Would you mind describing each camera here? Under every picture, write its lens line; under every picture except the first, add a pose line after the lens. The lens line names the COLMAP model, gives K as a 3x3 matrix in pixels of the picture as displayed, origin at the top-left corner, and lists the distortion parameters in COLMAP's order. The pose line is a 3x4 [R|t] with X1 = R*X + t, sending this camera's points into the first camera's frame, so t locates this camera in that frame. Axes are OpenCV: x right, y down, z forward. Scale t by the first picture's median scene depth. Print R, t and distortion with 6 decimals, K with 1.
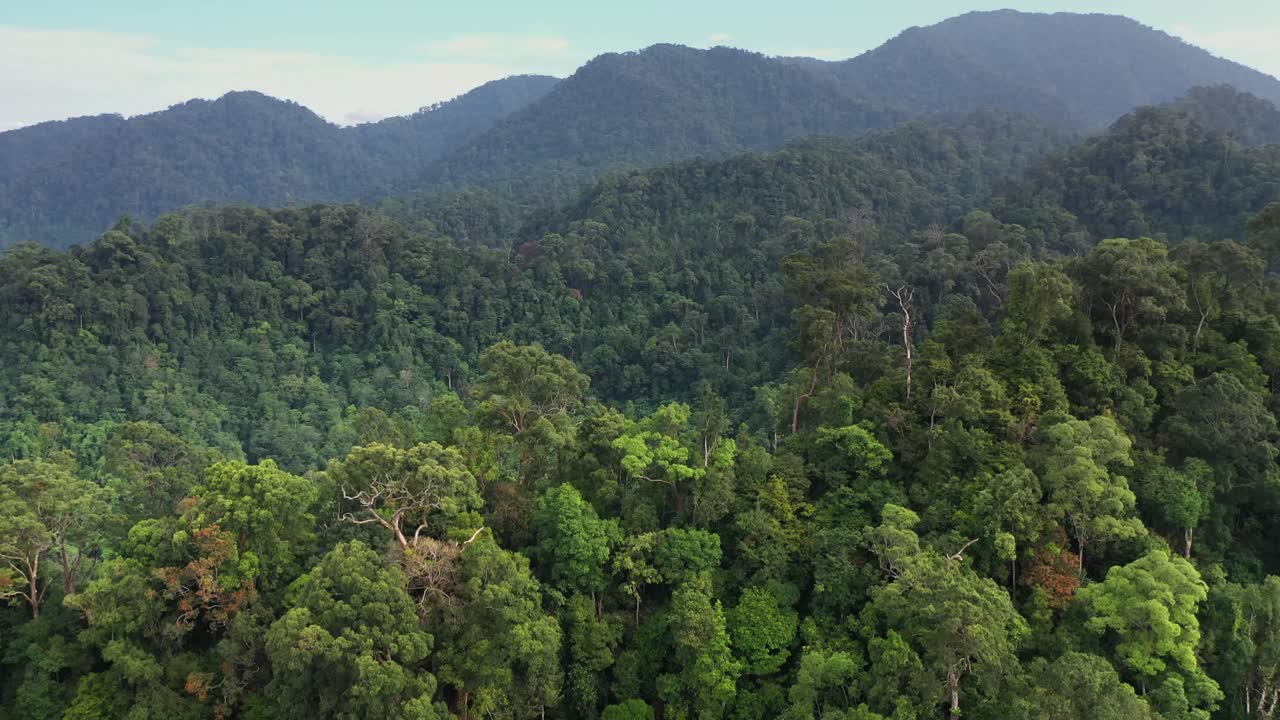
lens RADIAL K [[1021.2, 0, 640.7], [0, 1021.2, 361.3], [0, 0, 1]] dist [-0.005136, -0.006871]
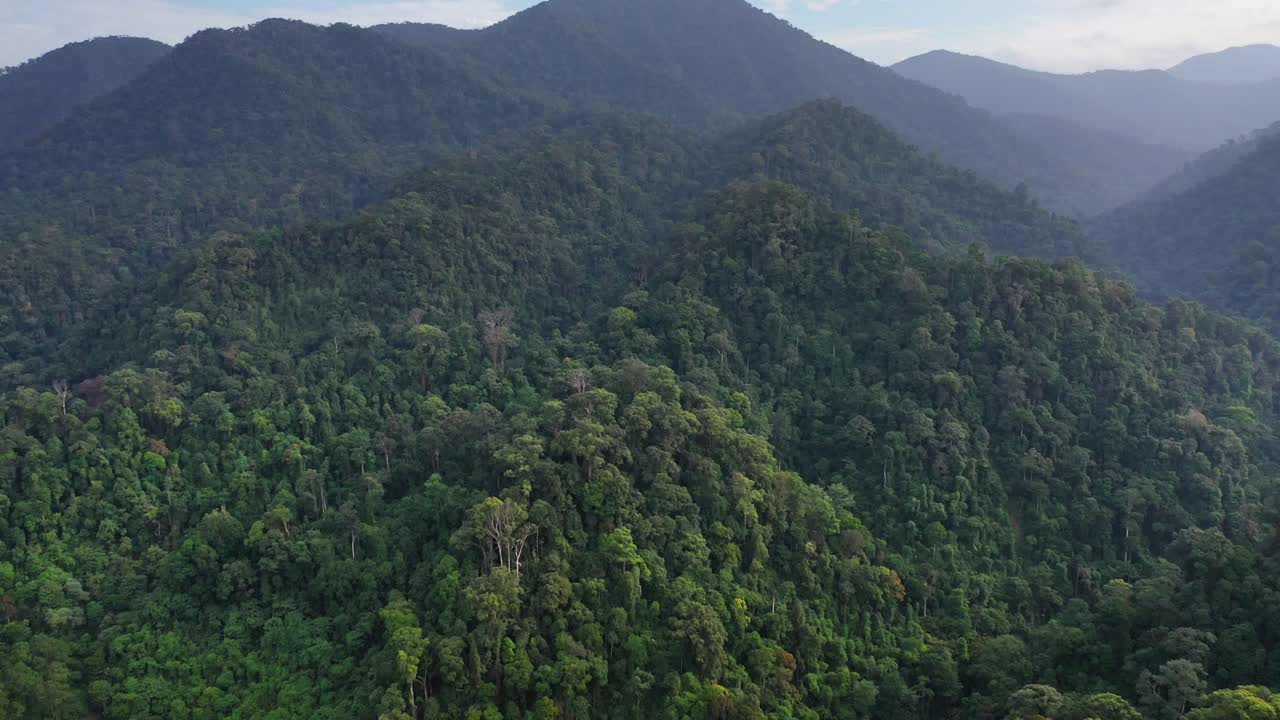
lens RADIAL K [[1021.2, 0, 640.6], [0, 1021.2, 358.9], [0, 0, 1]] dist [-0.005136, -0.006871]
pose [[0.942596, -0.073361, 0.325776, 0.036621], [0.057884, 0.996697, 0.056962, -0.151500], [-0.328879, -0.034835, 0.943729, 0.103544]]
